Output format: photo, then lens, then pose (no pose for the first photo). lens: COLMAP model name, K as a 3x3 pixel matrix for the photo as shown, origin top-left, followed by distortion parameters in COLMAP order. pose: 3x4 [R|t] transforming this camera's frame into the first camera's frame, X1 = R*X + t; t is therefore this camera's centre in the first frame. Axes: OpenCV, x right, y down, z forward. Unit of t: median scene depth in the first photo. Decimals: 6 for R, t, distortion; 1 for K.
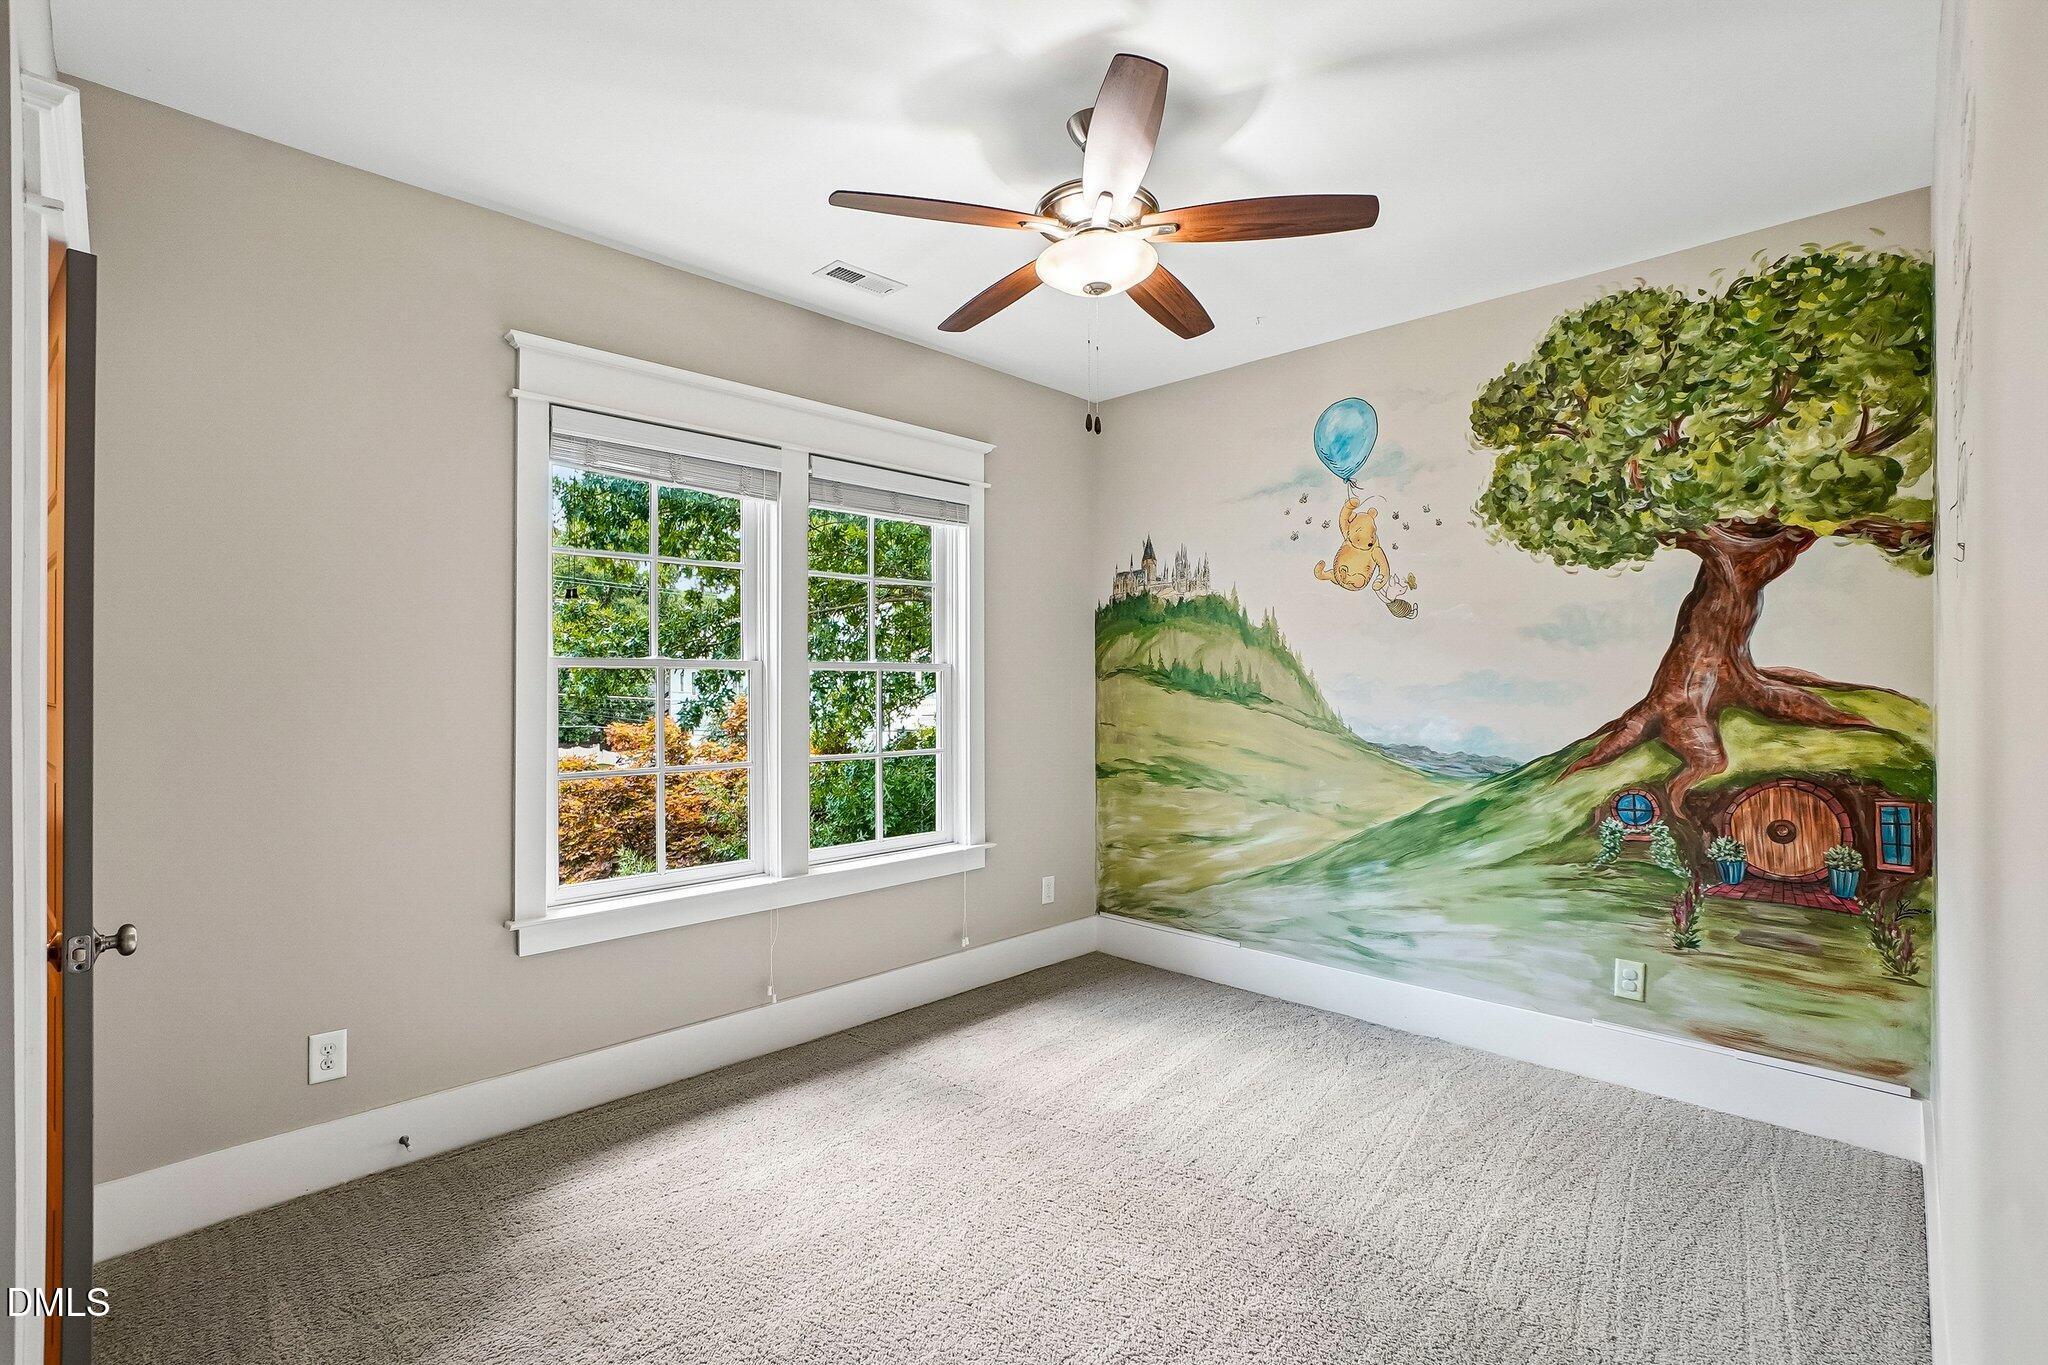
lens RADIAL K [[892.7, 0, 1024.0], [0, 892.7, 682.5], [0, 0, 1]] dist [-0.000133, -0.000002]
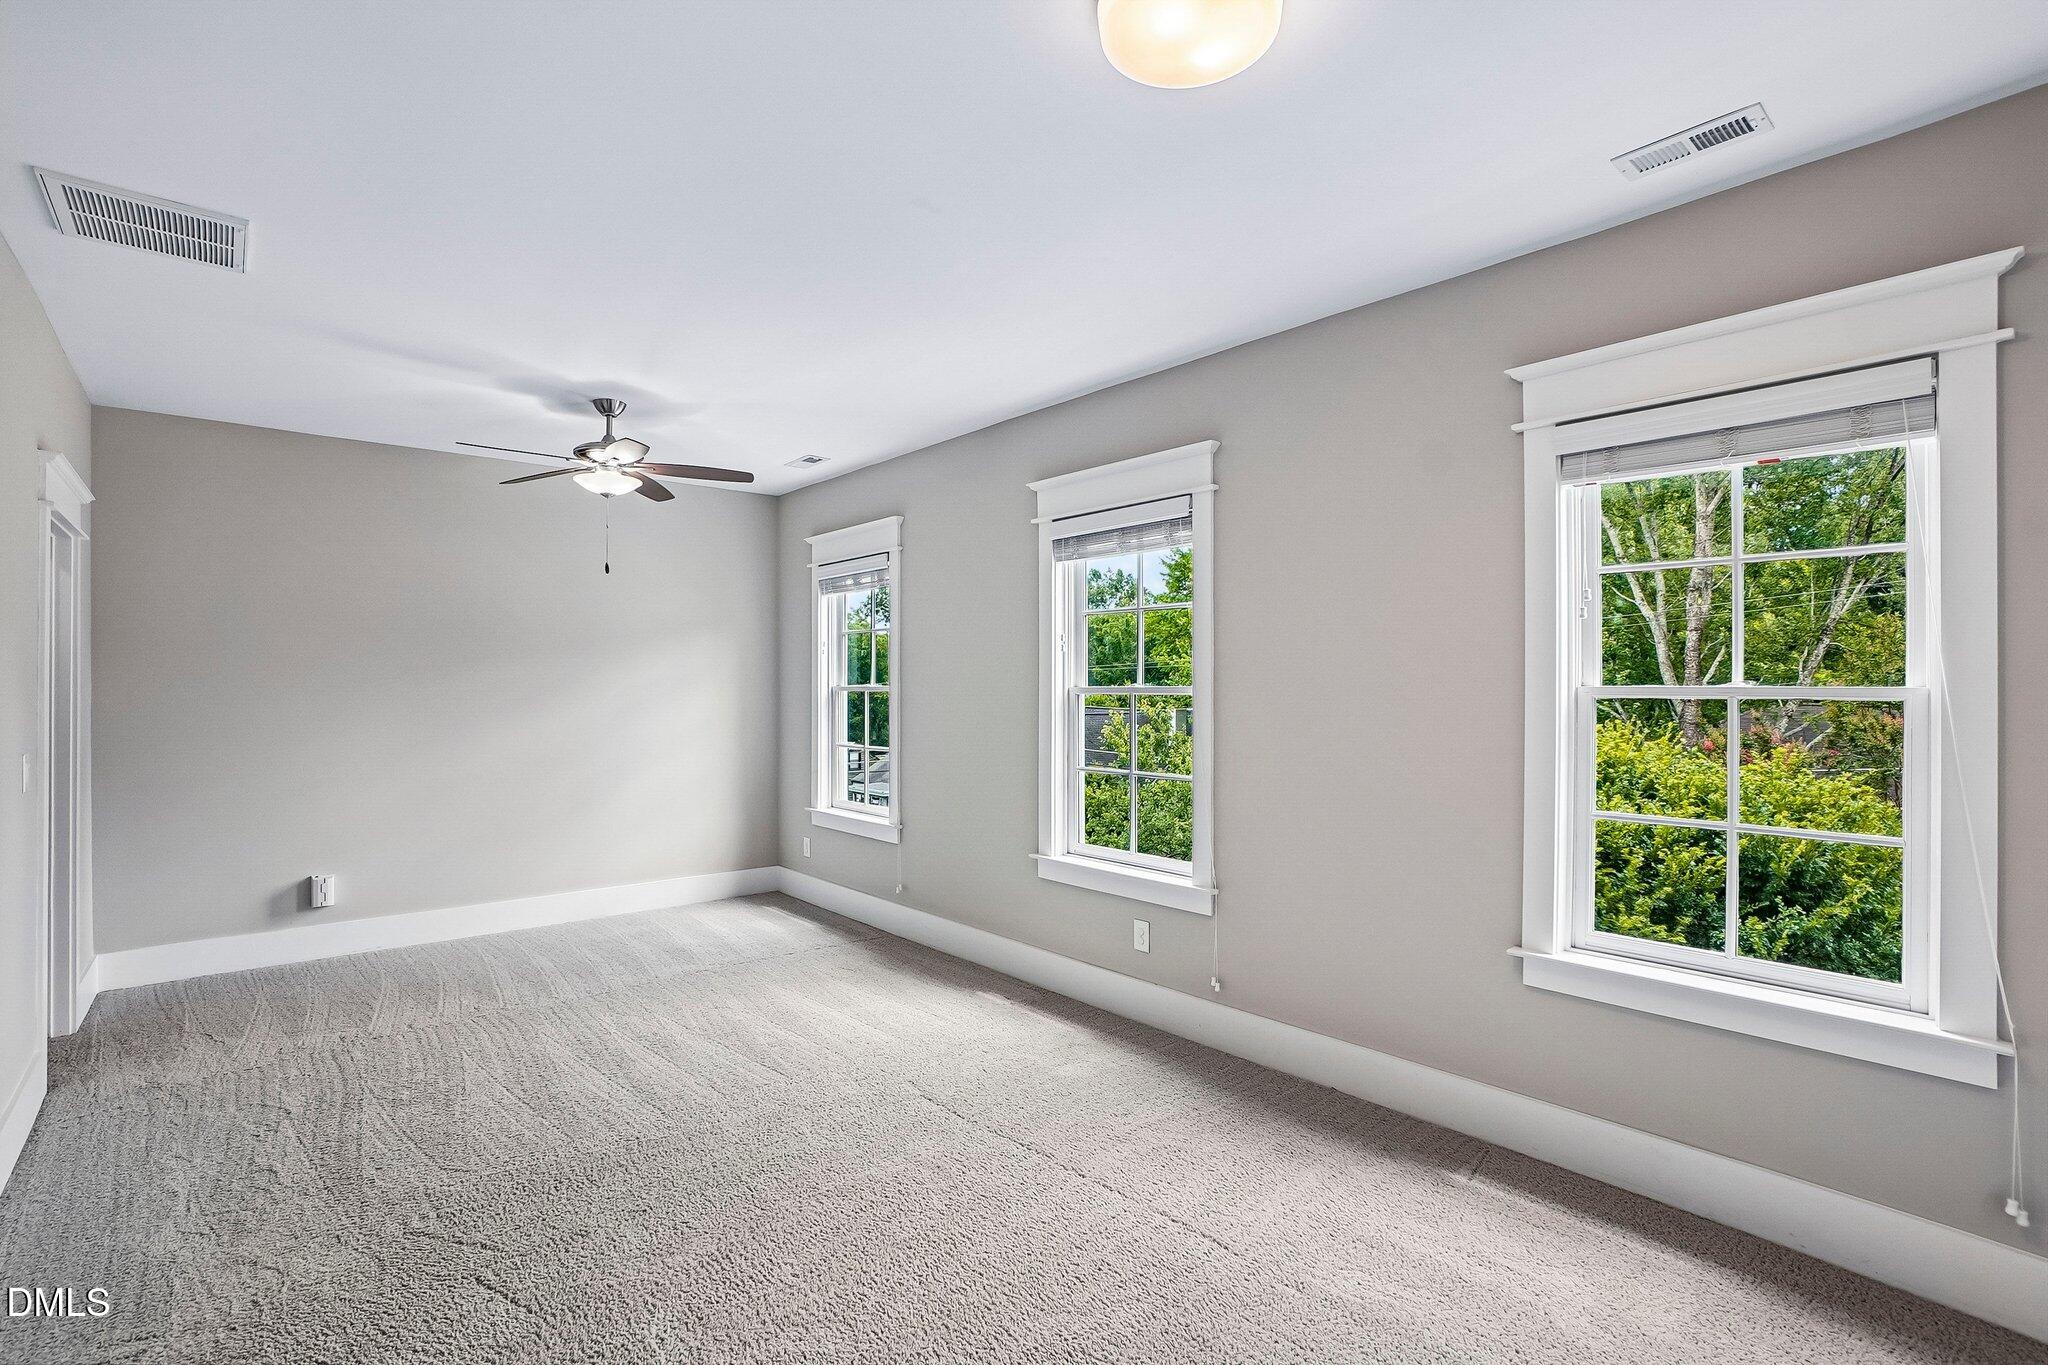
lens RADIAL K [[927.9, 0, 1024.0], [0, 927.9, 682.5], [0, 0, 1]] dist [-0.060423, -0.000015]
pose [[-0.038616, -0.013415, -0.999164, 0.877340], [-0.015400, 0.999799, -0.012828, -0.009407], [0.999135, 0.014892, -0.038815, 0.843198]]
